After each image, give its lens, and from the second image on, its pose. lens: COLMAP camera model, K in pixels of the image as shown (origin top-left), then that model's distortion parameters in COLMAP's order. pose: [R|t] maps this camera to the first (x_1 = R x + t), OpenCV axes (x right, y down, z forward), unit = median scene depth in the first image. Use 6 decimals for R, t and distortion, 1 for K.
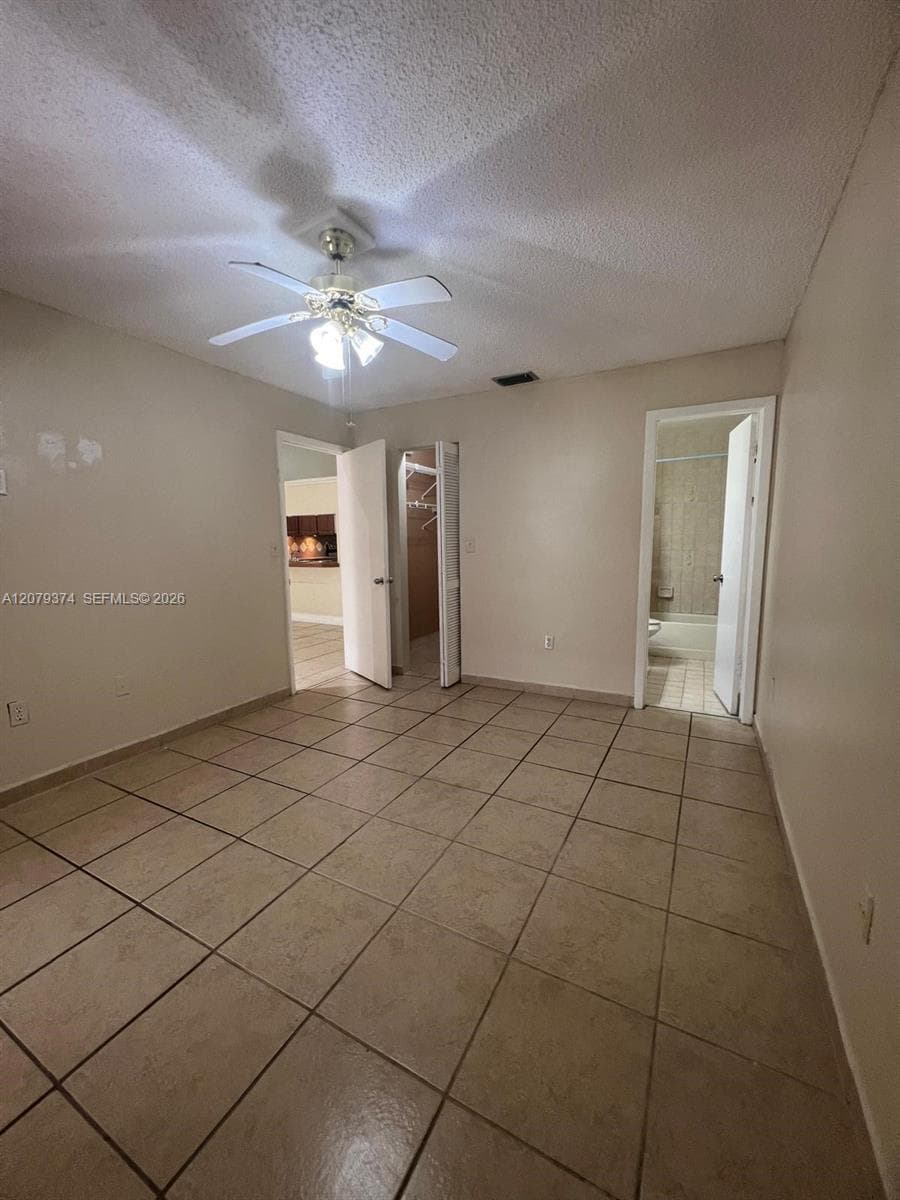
lens RADIAL K [[478.9, 0, 448.2], [0, 478.9, 600.3], [0, 0, 1]] dist [-0.000569, 0.000850]
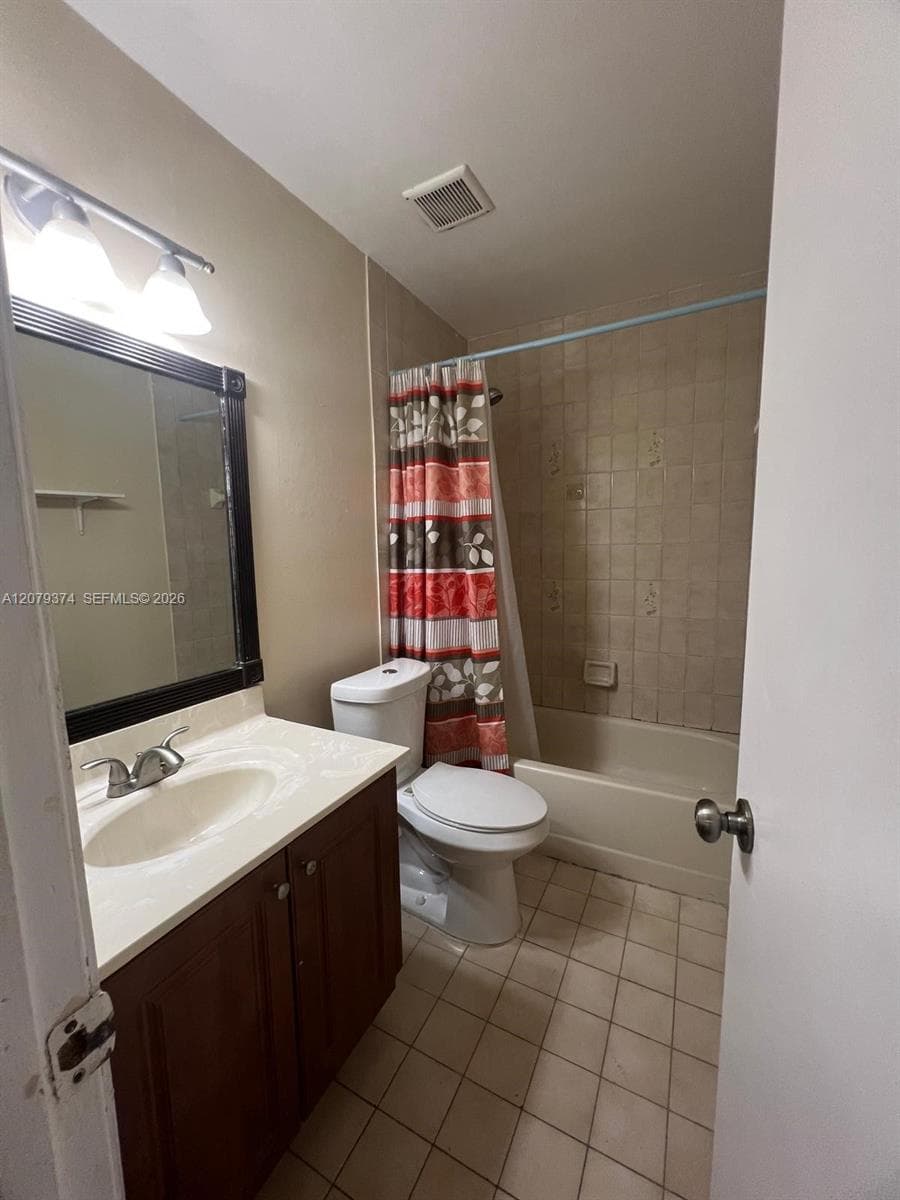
lens RADIAL K [[478.9, 0, 448.2], [0, 478.9, 600.3], [0, 0, 1]] dist [-0.000569, 0.000850]
pose [[0.999978, -0.006345, 0.001788, 0.063033], [0.006366, 0.999906, -0.012122, -0.016200], [-0.001711, 0.012133, 0.999925, 0.112227]]
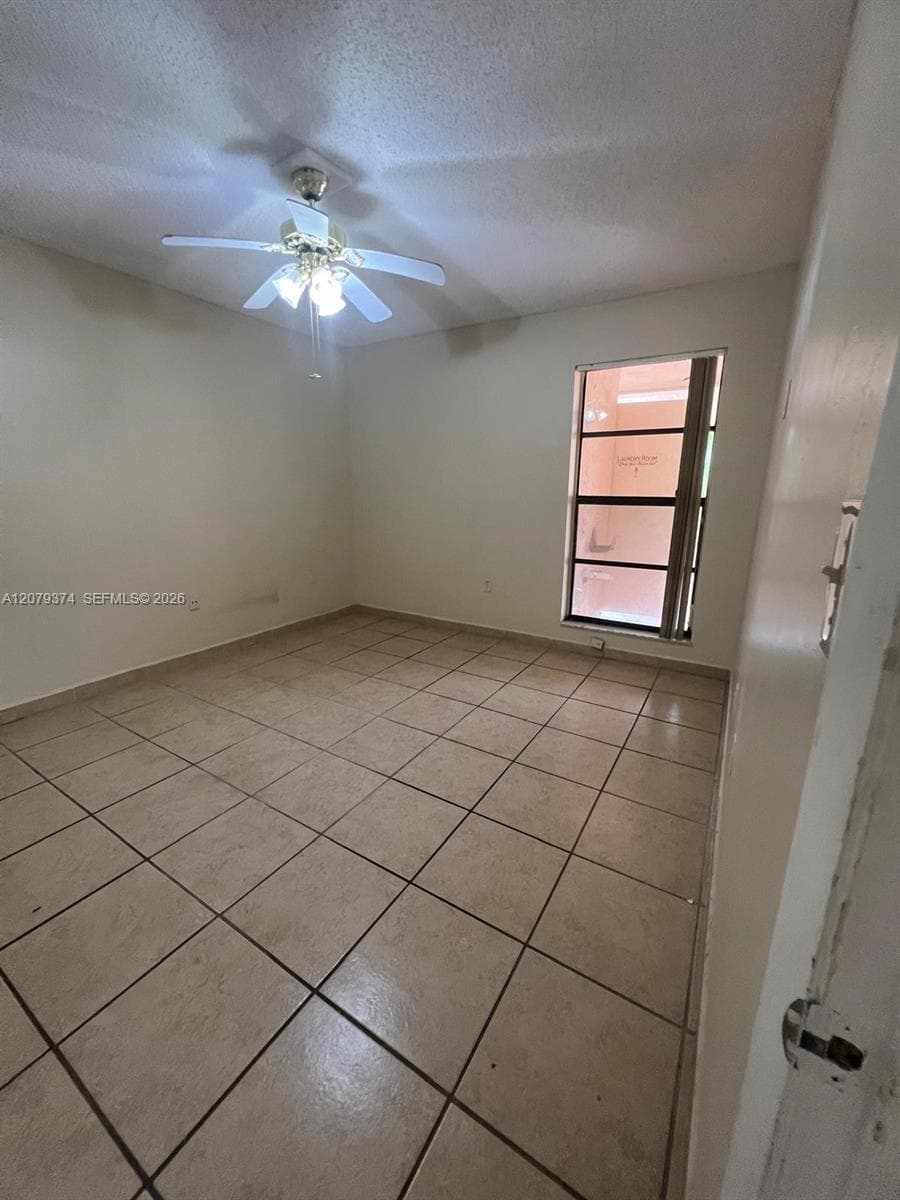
lens RADIAL K [[478.9, 0, 448.2], [0, 478.9, 600.3], [0, 0, 1]] dist [-0.000569, 0.000850]
pose [[-0.997892, -0.007749, 0.064433, -0.795959], [0.016143, 0.931998, 0.362104, -0.384062], [-0.062857, 0.362380, -0.929908, 2.975705]]
